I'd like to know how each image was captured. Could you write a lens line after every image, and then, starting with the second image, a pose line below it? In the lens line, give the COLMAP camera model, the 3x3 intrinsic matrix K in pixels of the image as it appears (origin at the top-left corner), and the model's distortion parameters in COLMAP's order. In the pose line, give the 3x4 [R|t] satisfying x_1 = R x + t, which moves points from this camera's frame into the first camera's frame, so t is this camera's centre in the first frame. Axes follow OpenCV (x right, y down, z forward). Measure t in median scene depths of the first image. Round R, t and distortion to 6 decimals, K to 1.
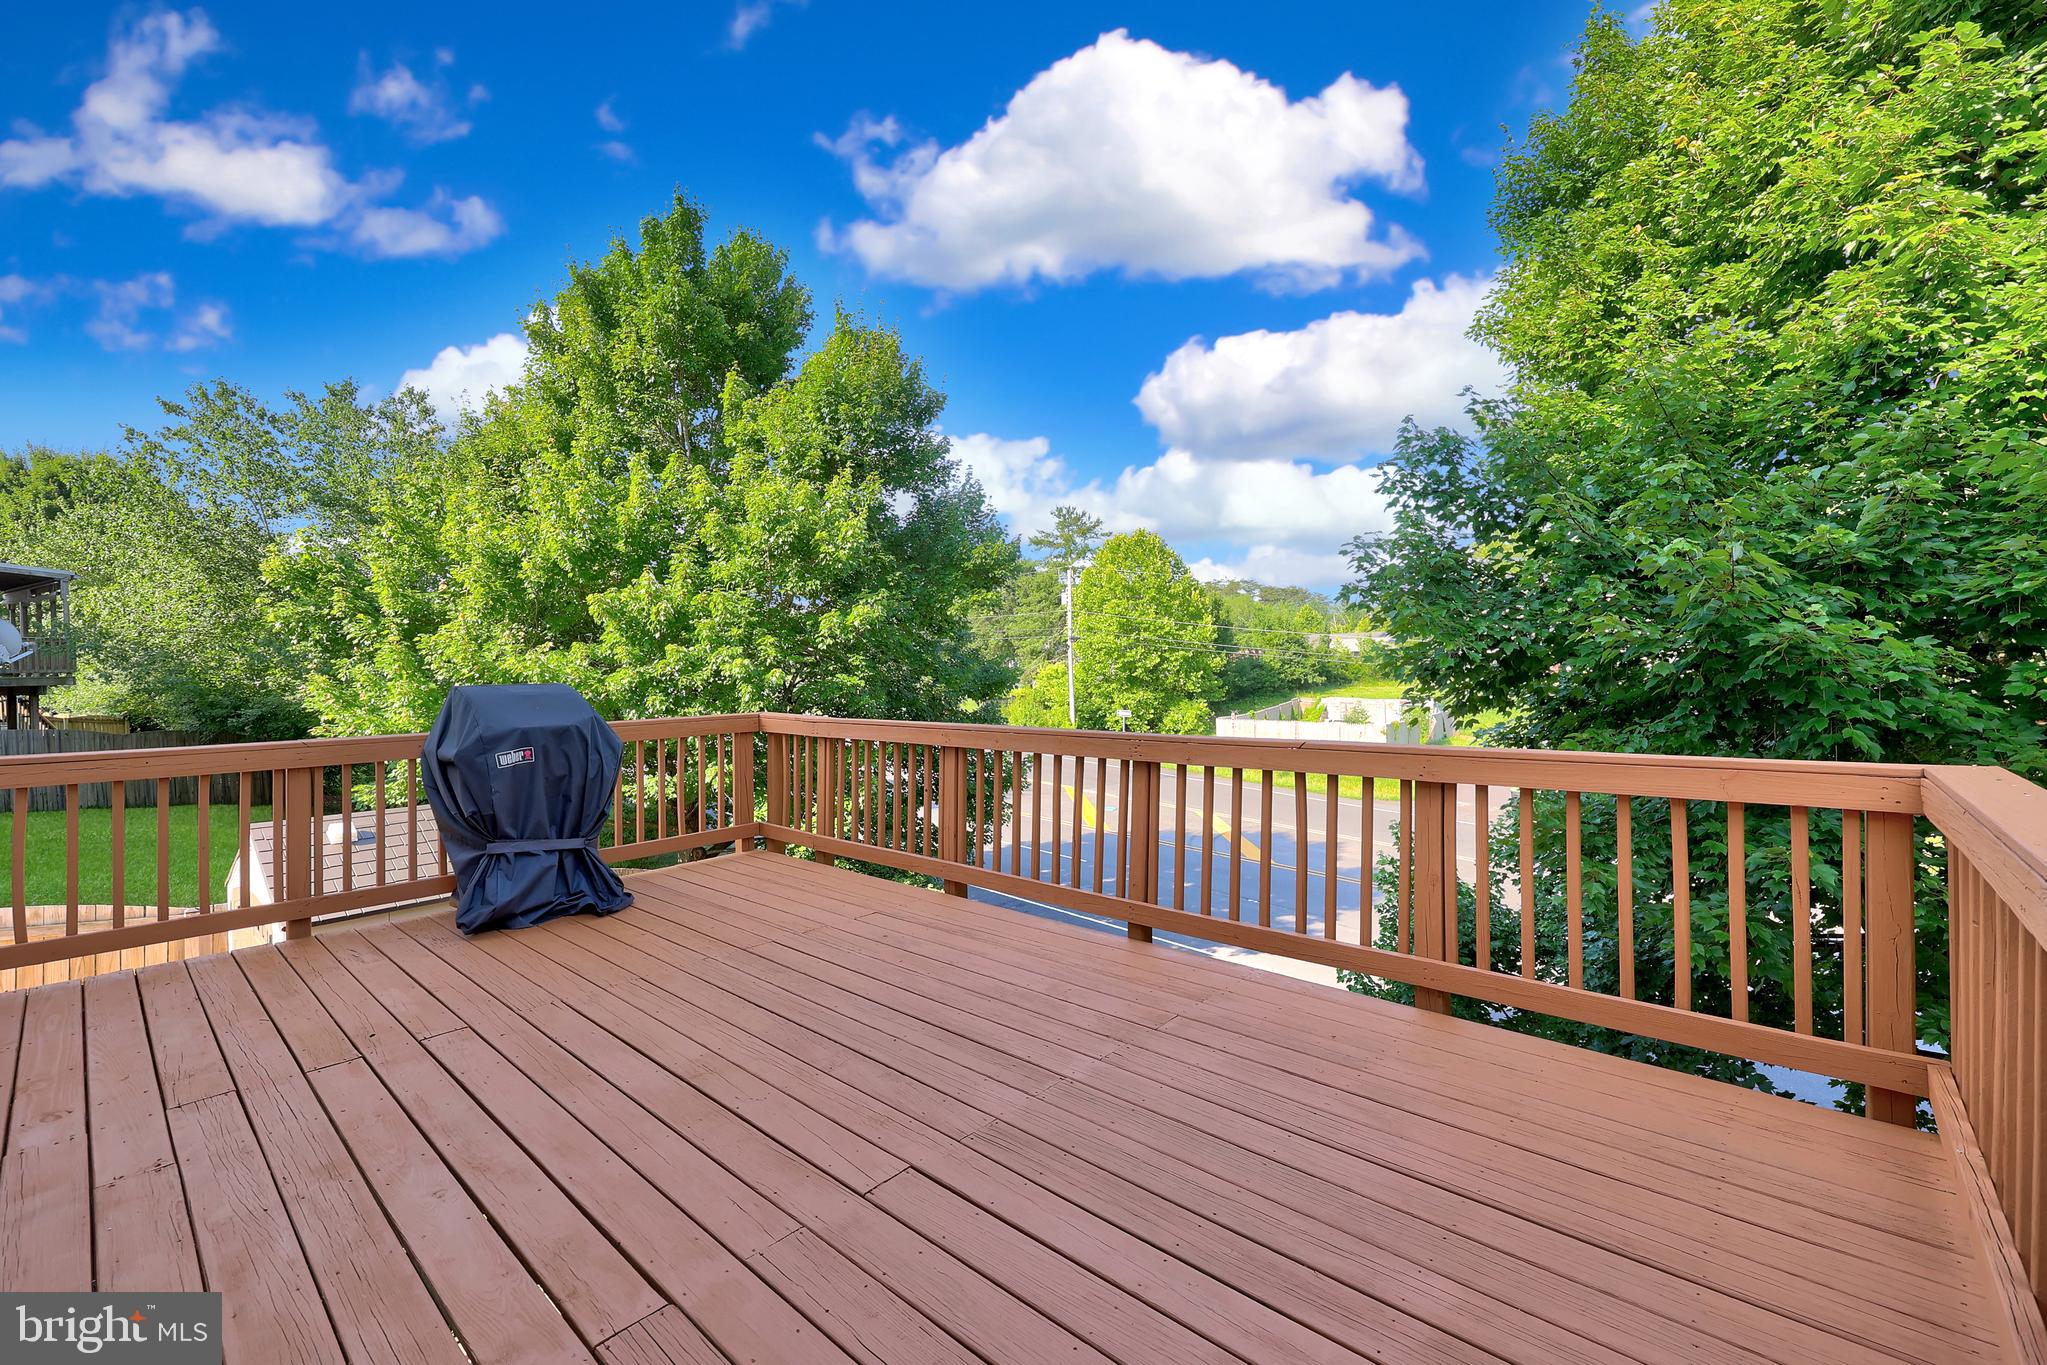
lens RADIAL K [[848.2, 0, 1046.1], [0, 848.2, 698.9], [0, 0, 1]] dist [-0.003021, -0.000305]
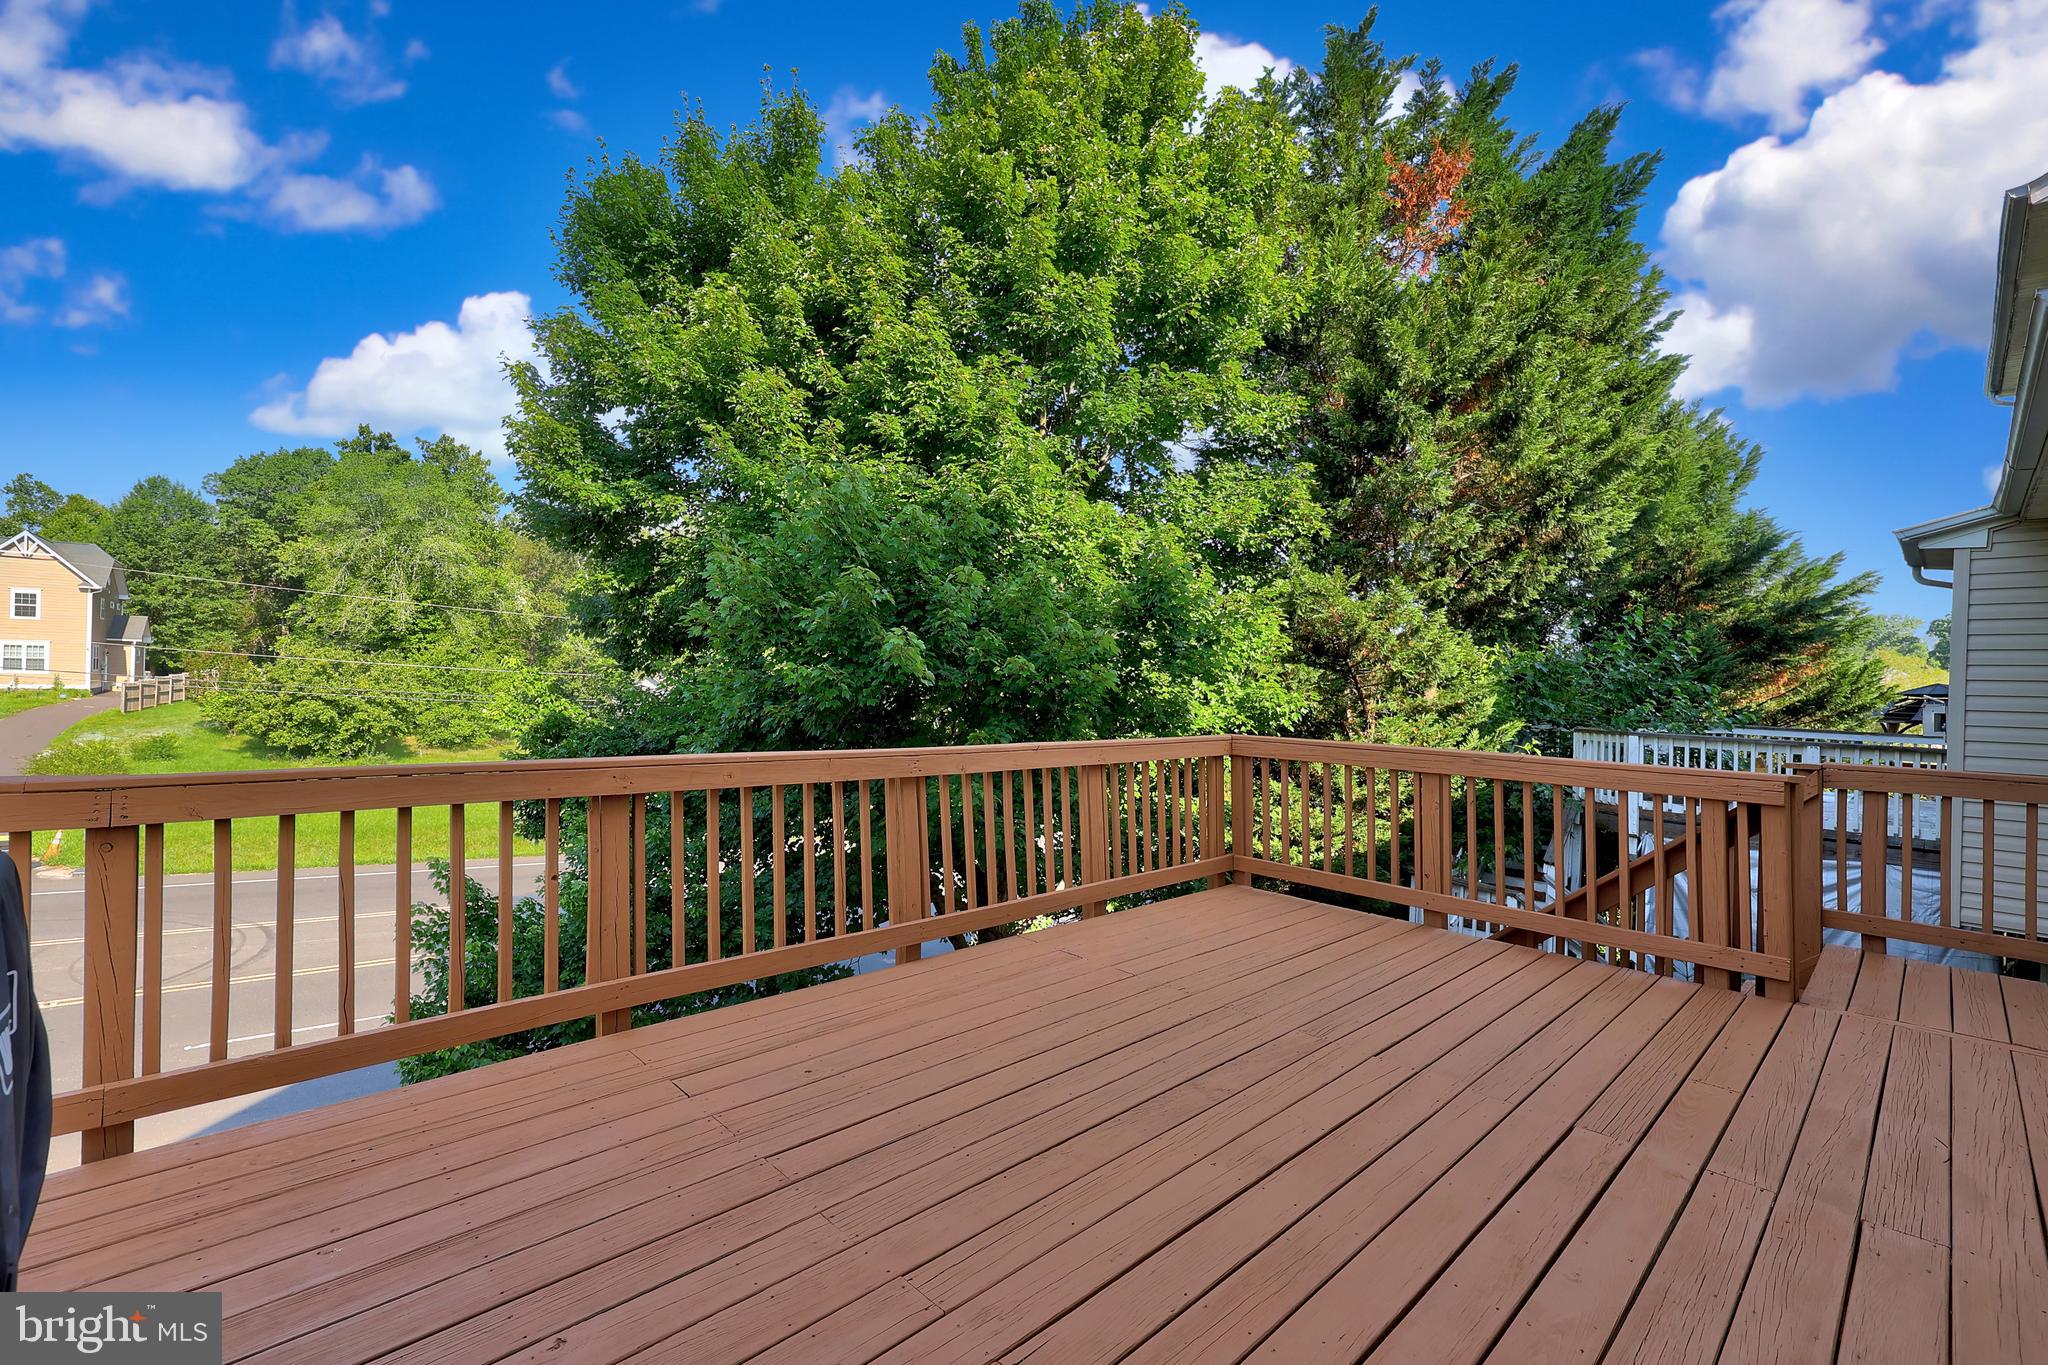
lens RADIAL K [[895.7, 0, 1024.0], [0, 895.7, 682.5], [0, 0, 1]] dist [0.000868, 0.000331]
pose [[0.084425, 0.016656, 0.996291, -0.998775], [0.004141, 0.999846, -0.017066, -0.015253], [-0.996421, 0.005567, 0.084343, 0.869755]]
